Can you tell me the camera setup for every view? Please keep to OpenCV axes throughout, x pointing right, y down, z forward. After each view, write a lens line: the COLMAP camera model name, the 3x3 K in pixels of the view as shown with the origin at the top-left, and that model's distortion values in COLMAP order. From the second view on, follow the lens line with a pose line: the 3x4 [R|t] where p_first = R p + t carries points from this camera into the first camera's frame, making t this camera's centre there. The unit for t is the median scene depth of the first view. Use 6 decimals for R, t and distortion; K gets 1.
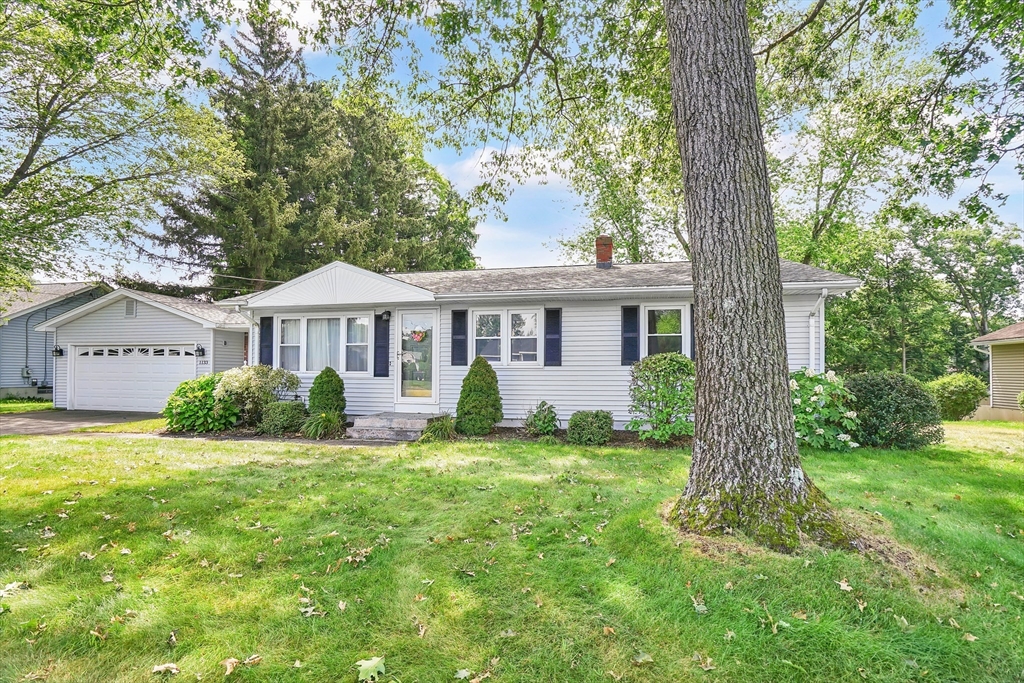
lens RADIAL K [[473.9, 0, 504.0], [0, 473.9, 341.7], [0, 0, 1]] dist [-0.034426, 0.006614]
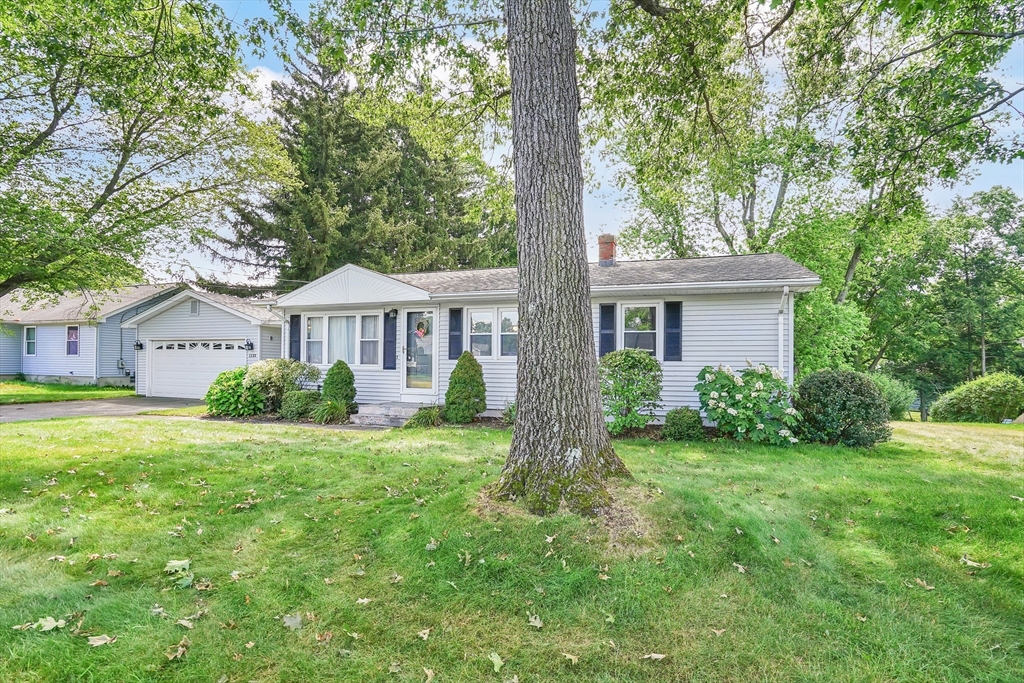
lens RADIAL K [[473.9, 0, 522.7], [0, 473.9, 352.6], [0, 0, 1]] dist [-0.034426, 0.006614]
pose [[0.993341, 0.006113, -0.115052, 0.161635], [-0.002195, 0.999414, 0.034148, -0.002697], [0.115194, -0.033668, 0.992772, -0.049349]]
